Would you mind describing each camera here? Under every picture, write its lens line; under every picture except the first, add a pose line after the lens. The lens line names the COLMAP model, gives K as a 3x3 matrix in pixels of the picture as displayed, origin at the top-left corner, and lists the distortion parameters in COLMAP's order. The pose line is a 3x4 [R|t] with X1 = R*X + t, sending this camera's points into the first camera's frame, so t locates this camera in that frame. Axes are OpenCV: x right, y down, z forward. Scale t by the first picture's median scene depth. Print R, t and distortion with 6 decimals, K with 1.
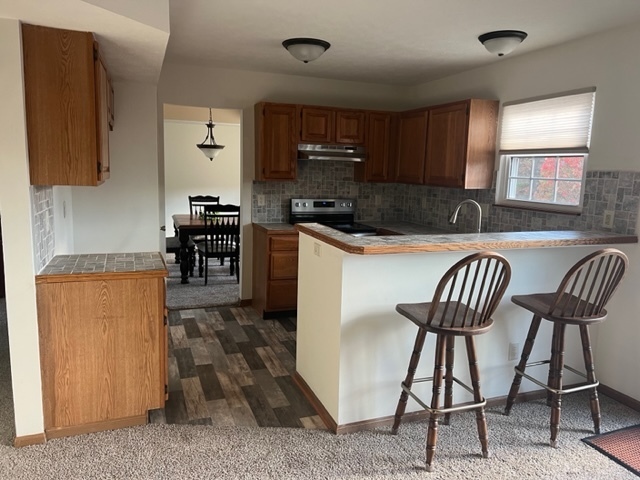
lens RADIAL K [[473.0, 0, 320.0], [0, 473.0, 240.0], [0, 0, 1]] dist [-0.000788, -0.003893]
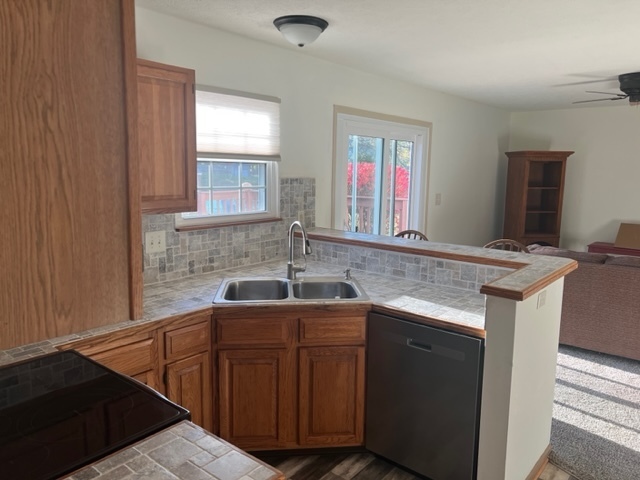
lens RADIAL K [[473.0, 0, 320.0], [0, 473.0, 240.0], [0, 0, 1]] dist [-0.000788, -0.003893]
pose [[-0.506885, -0.165080, 0.846059, -0.406959], [0.095321, 0.964738, 0.245345, -0.264694], [-0.856727, 0.205009, -0.473276, 1.456535]]
